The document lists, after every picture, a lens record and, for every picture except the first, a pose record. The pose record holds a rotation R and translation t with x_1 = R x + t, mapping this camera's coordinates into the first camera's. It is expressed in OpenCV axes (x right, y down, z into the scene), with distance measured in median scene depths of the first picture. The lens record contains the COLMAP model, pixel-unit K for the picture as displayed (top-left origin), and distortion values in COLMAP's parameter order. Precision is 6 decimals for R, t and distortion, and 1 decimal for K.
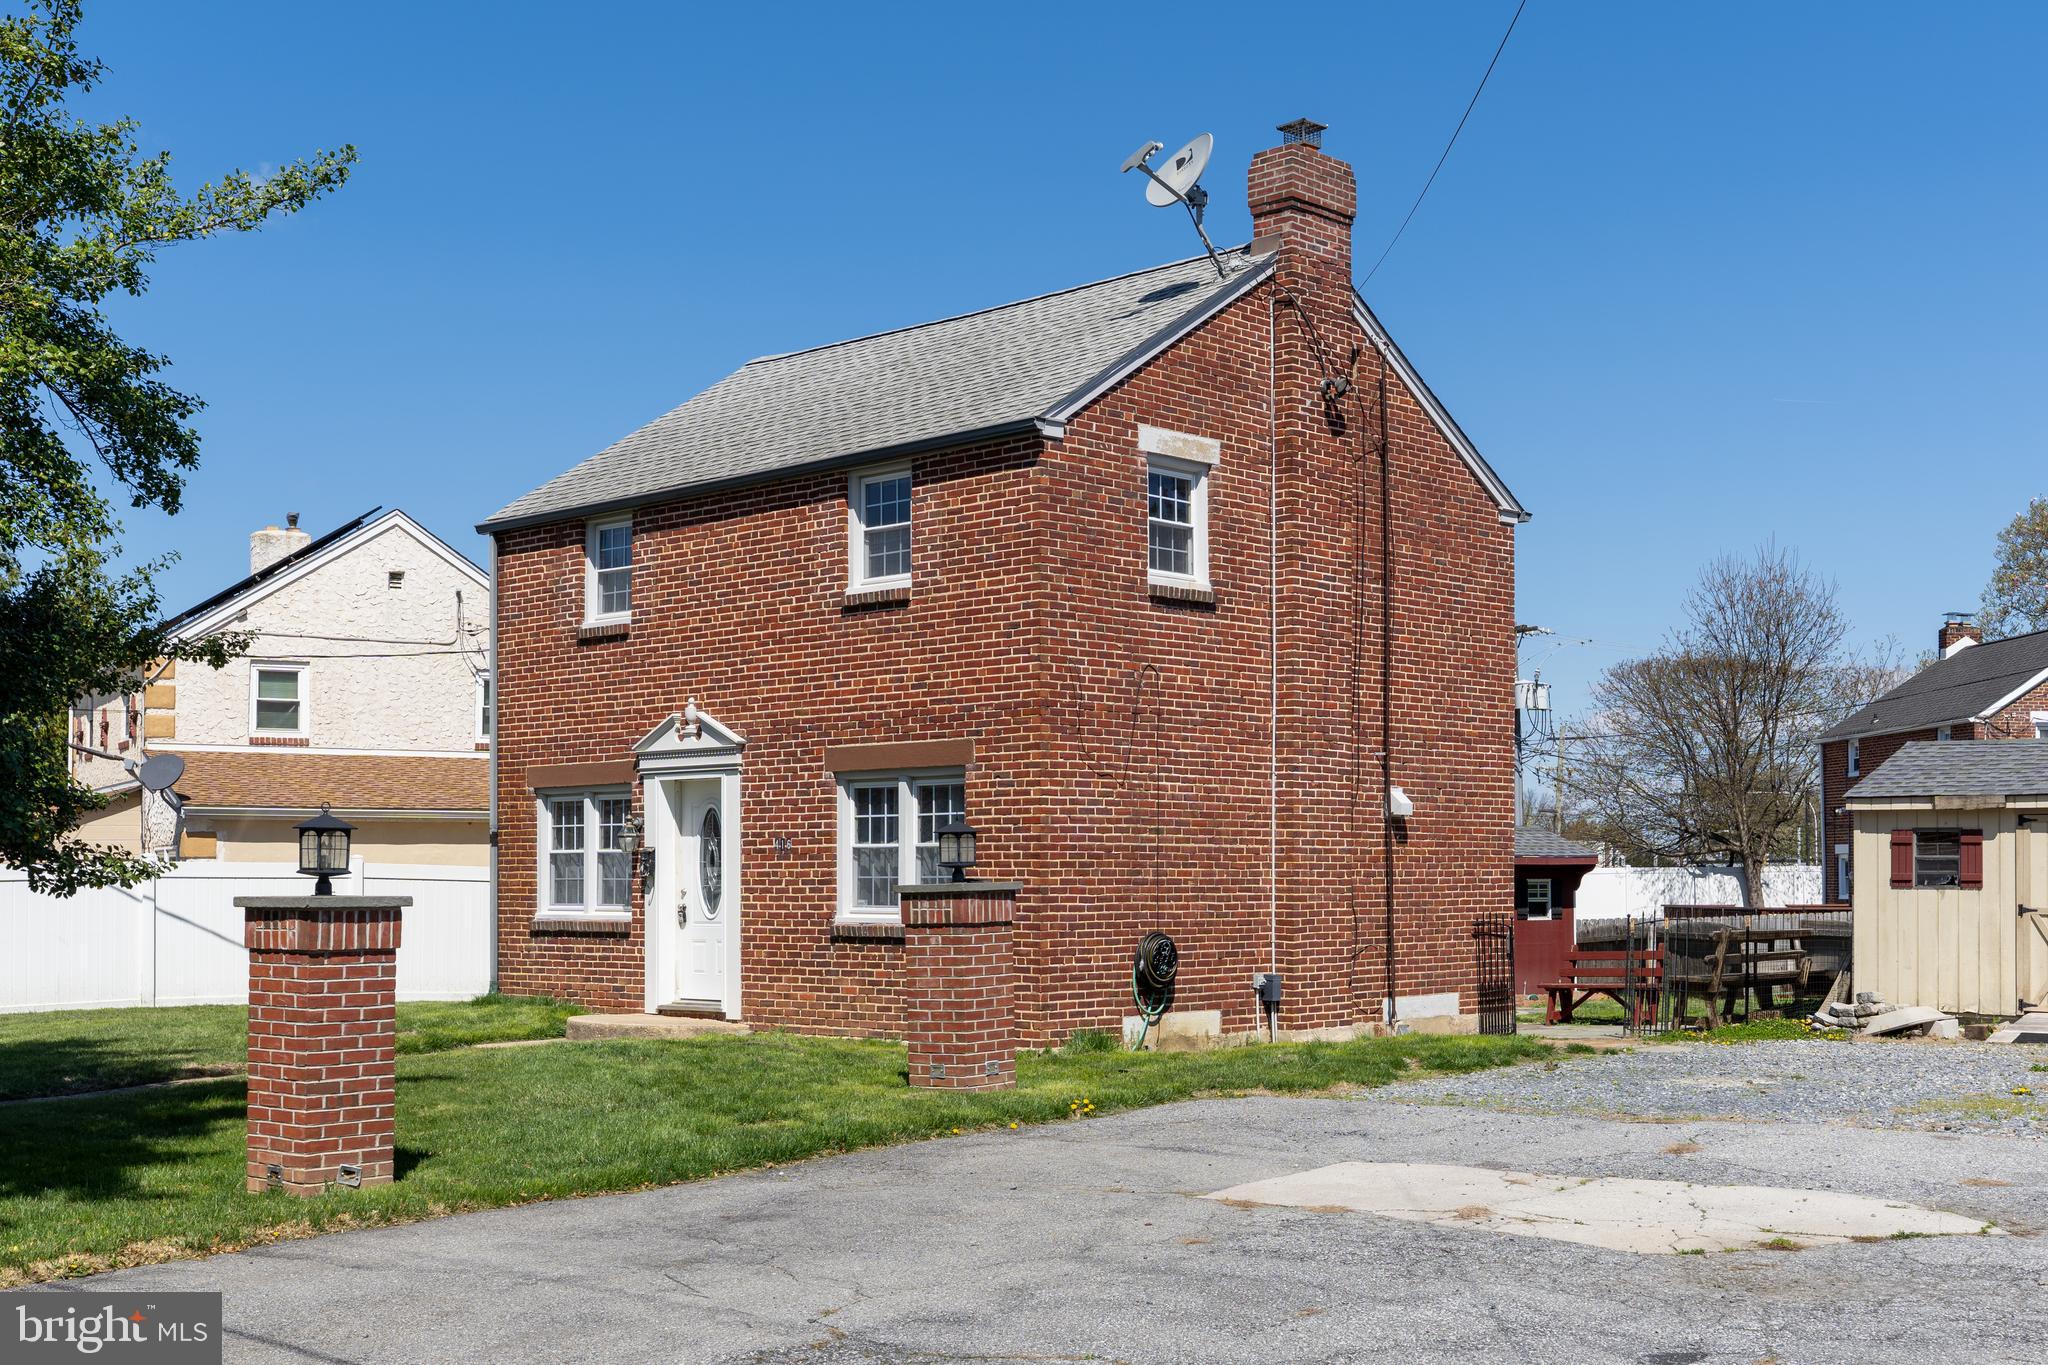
lens RADIAL K [[2236.5, 0, 1025.6], [0, 2236.5, 844.6], [0, 0, 1]] dist [0.010235, -0.008136]
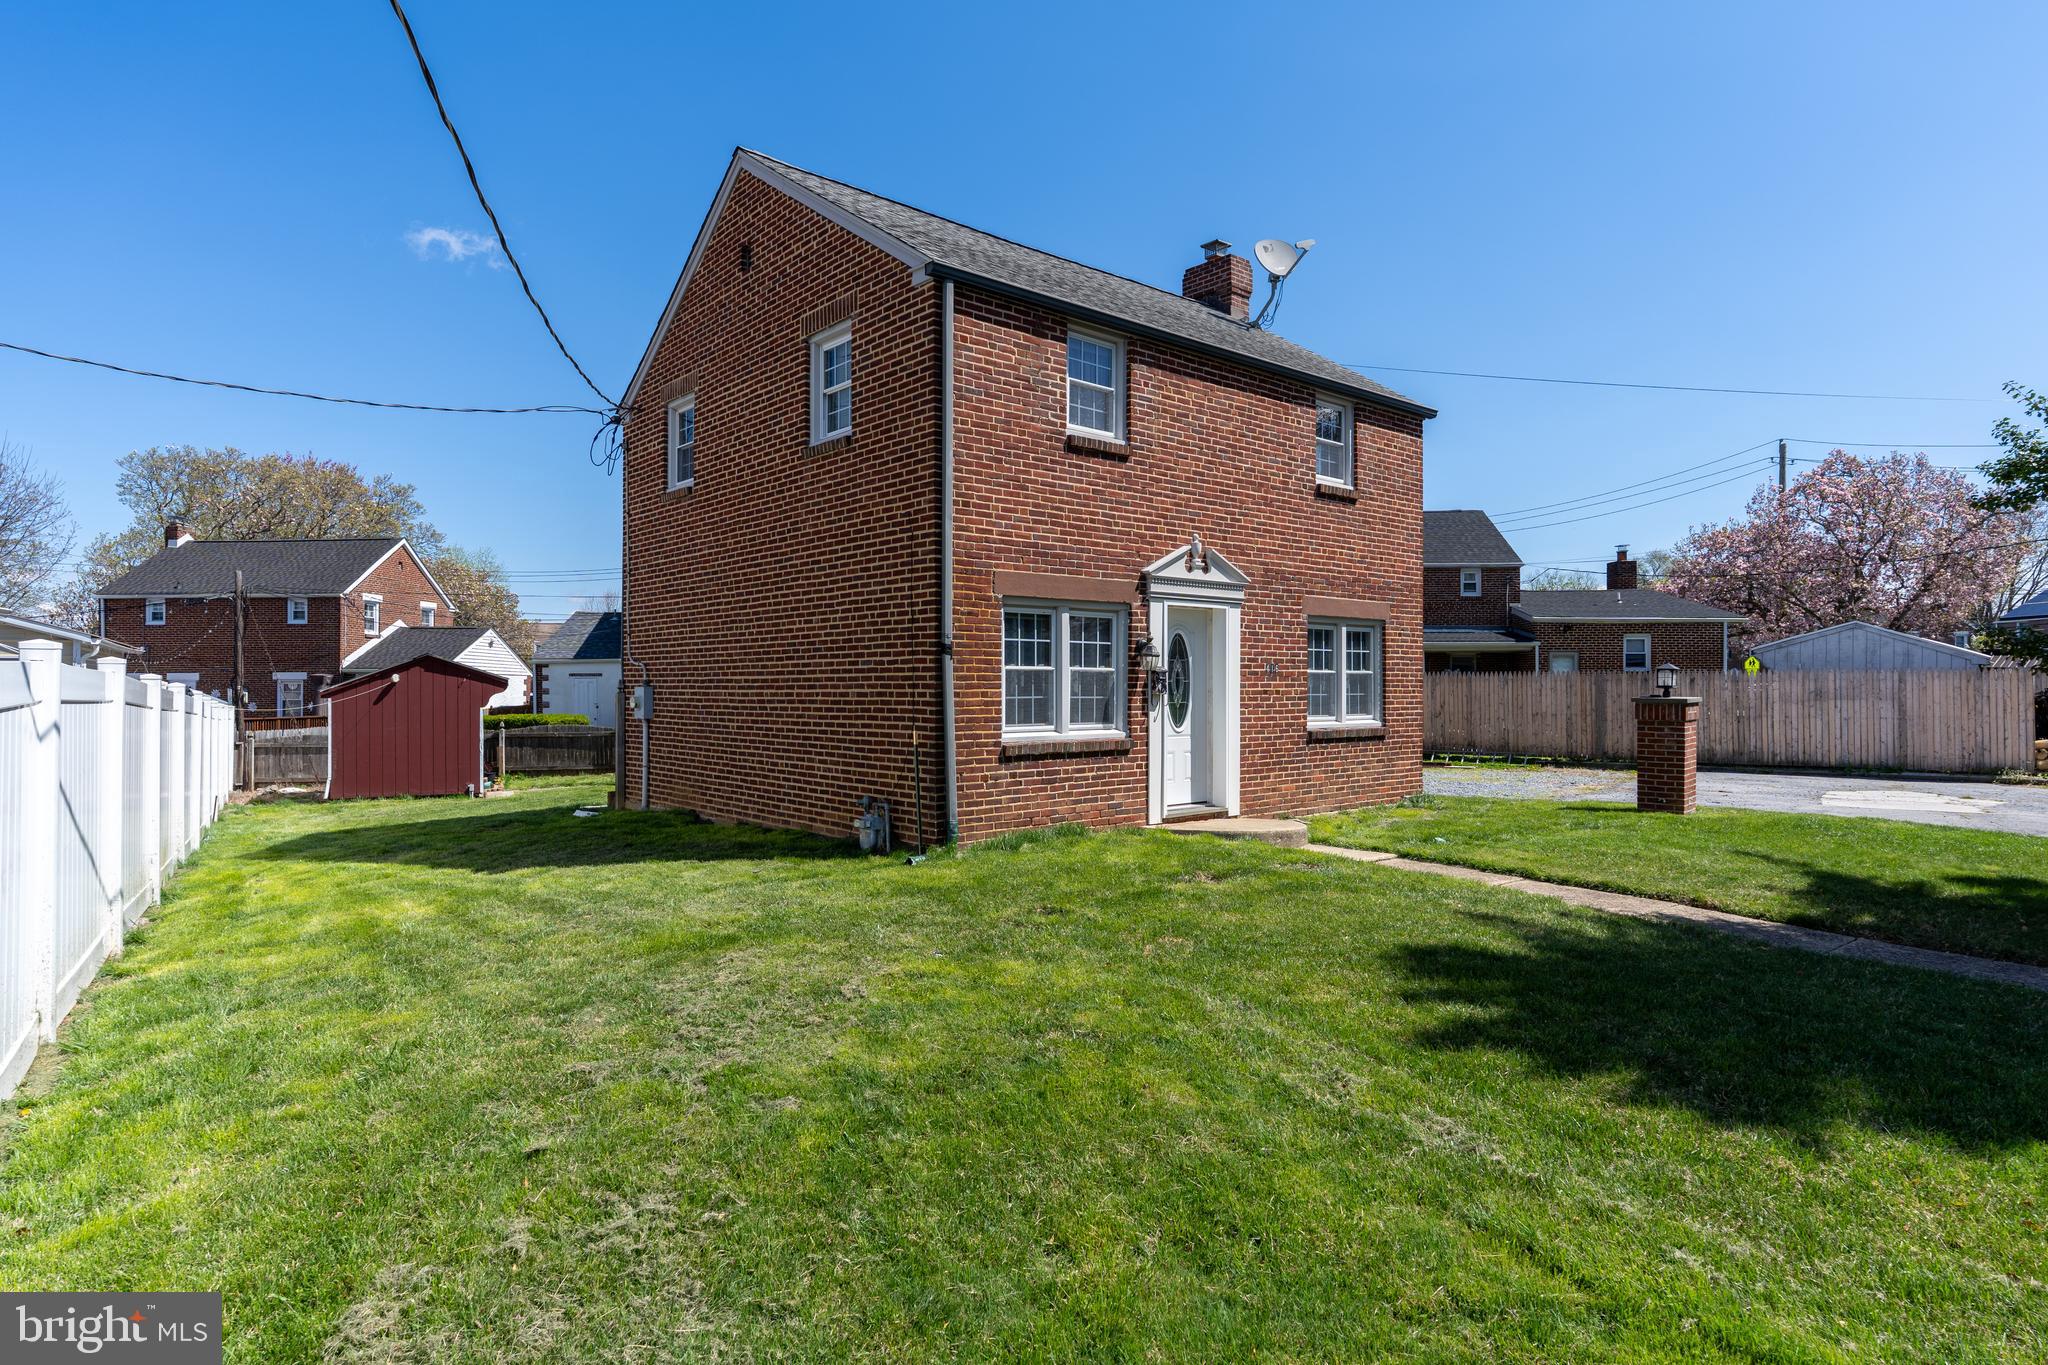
lens RADIAL K [[1183.4, 0, 1024.0], [0, 1183.4, 682.5], [0, 0, 1]] dist [0.000292, -0.000503]
pose [[0.089657, 0.001802, 0.995971, -0.829833], [-0.019860, 0.999803, -0.000022, 0.011129], [-0.995775, -0.019778, 0.089675, 1.150156]]
